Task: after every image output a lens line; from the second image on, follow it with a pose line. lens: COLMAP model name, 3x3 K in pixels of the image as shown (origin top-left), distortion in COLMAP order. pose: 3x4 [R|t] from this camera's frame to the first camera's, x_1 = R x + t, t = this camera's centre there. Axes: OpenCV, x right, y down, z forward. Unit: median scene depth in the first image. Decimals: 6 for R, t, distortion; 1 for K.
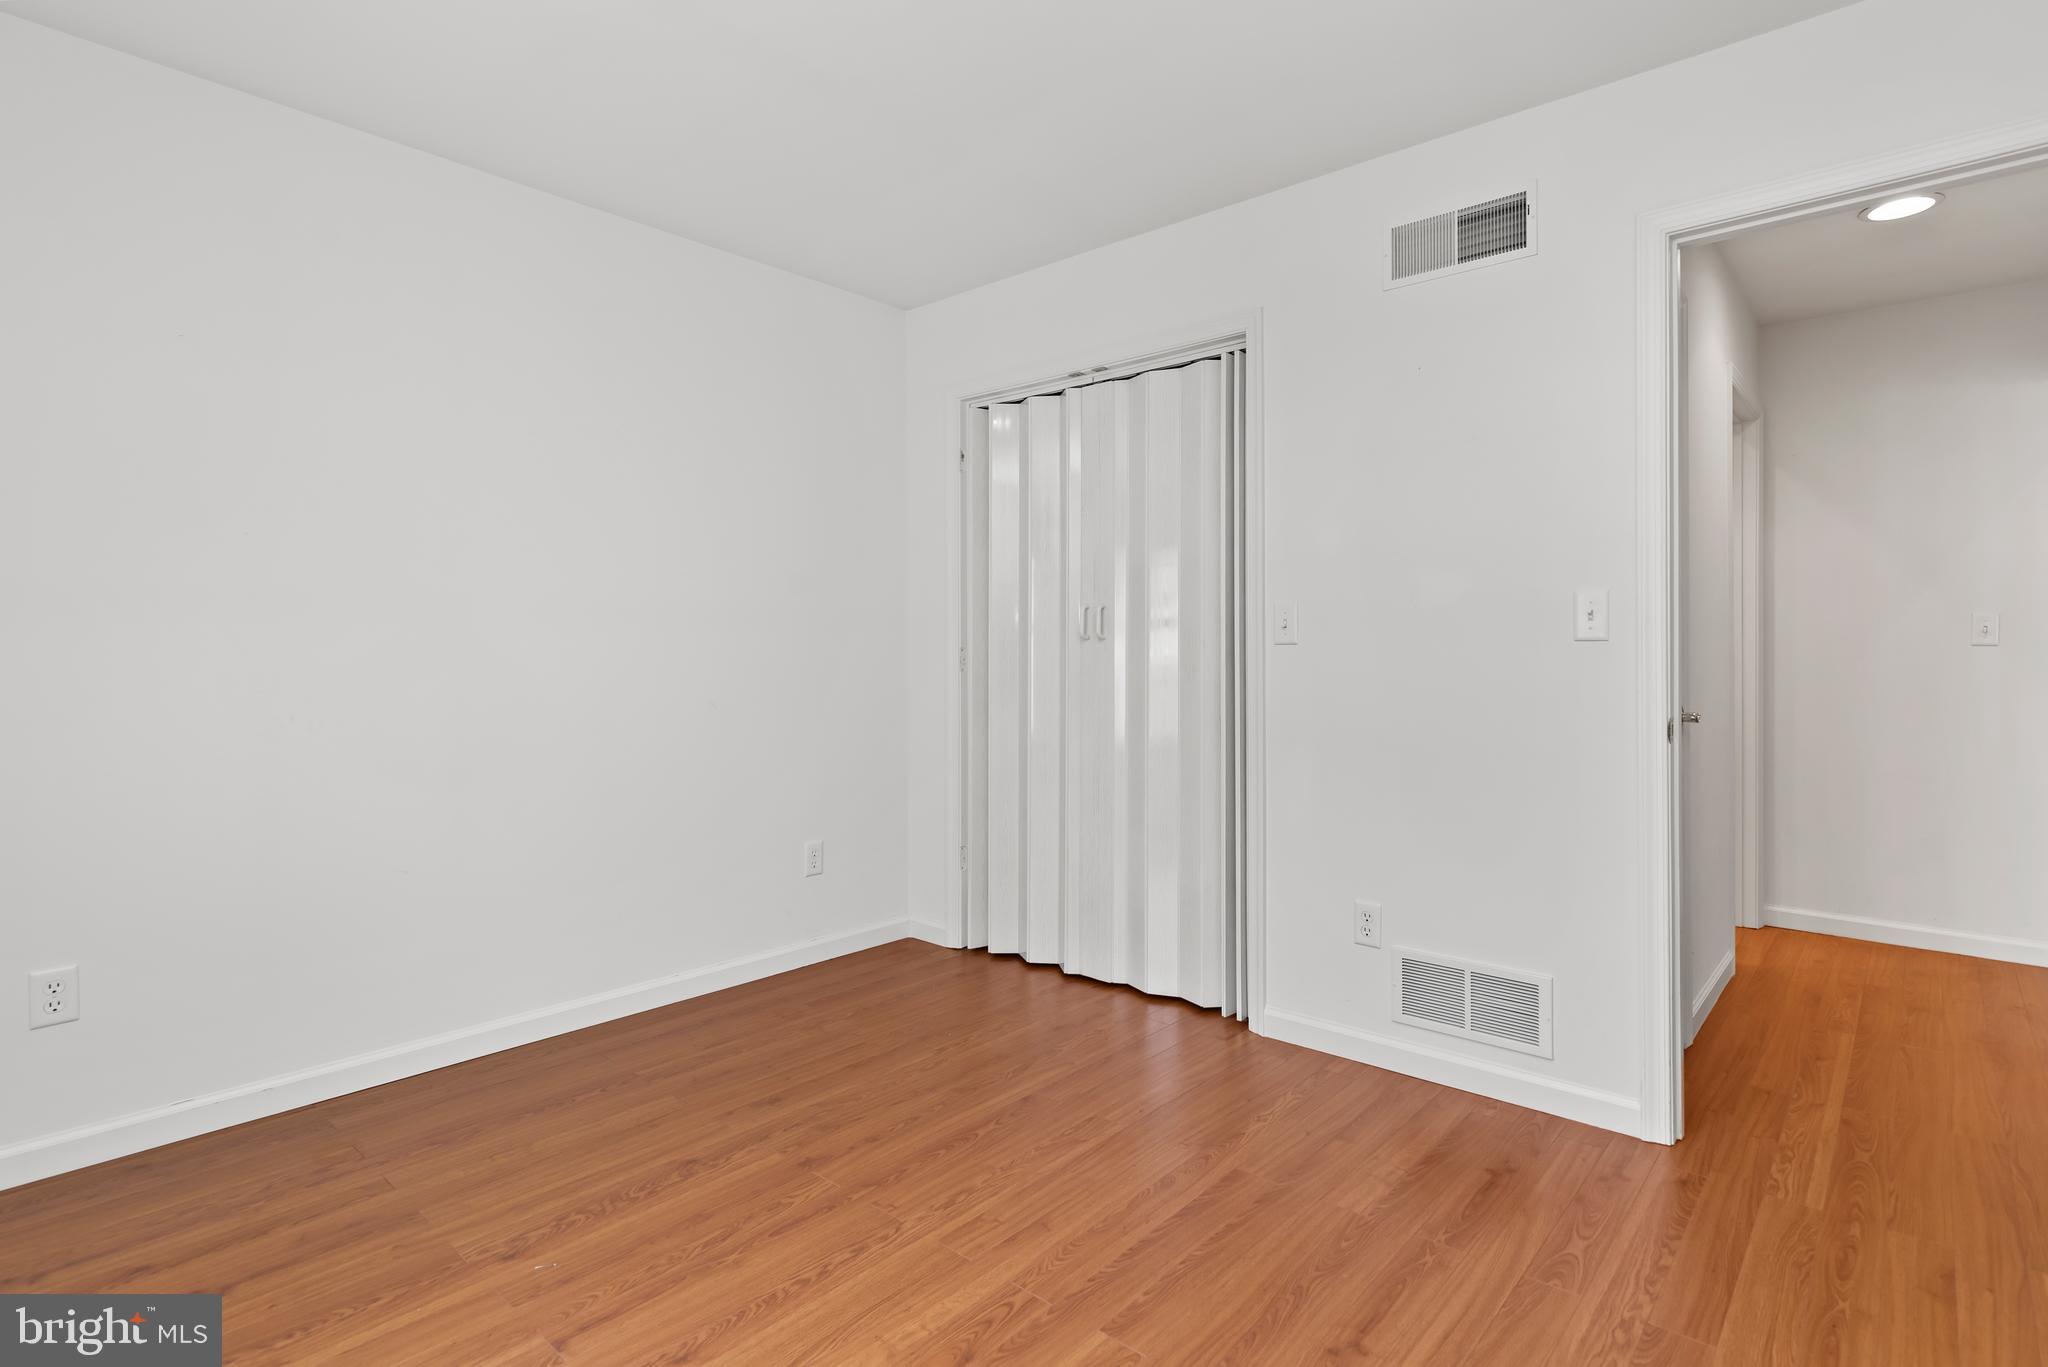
lens RADIAL K [[993.0, 0, 1029.5], [0, 993.0, 671.2], [0, 0, 1]] dist [0.000337, -0.000055]
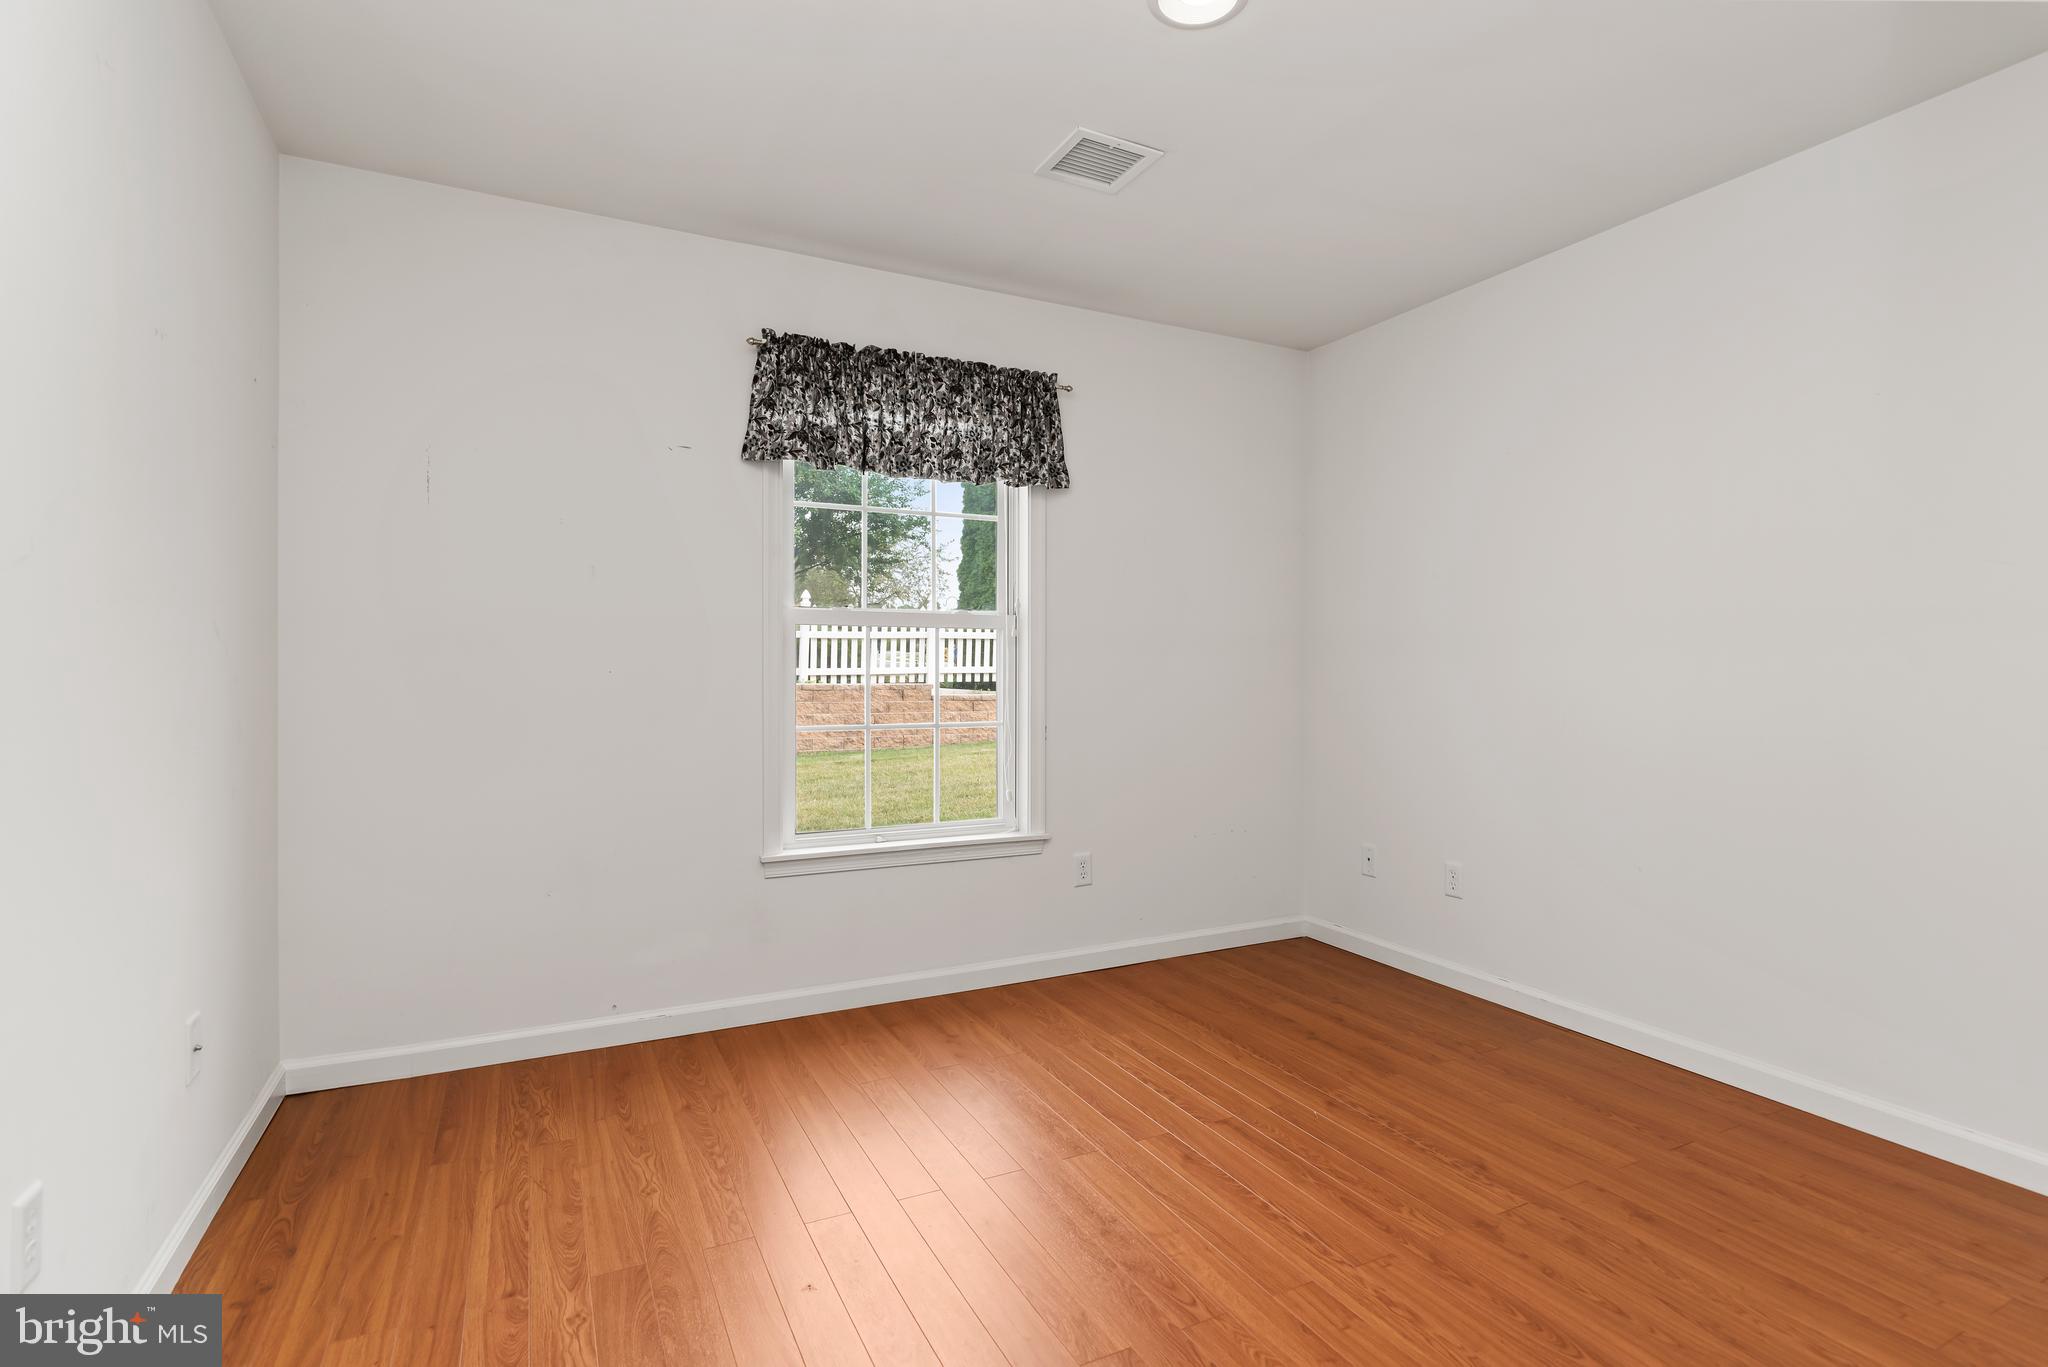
lens RADIAL K [[1011.1, 0, 1024.0], [0, 1011.1, 683.5], [0, 0, 1]] dist [0.002750, -0.000004]
pose [[-0.372443, 0.007491, -0.928025, 0.769706], [-0.024924, 0.999526, 0.018071, 0.009262], [0.927720, 0.029861, -0.372080, 0.956982]]
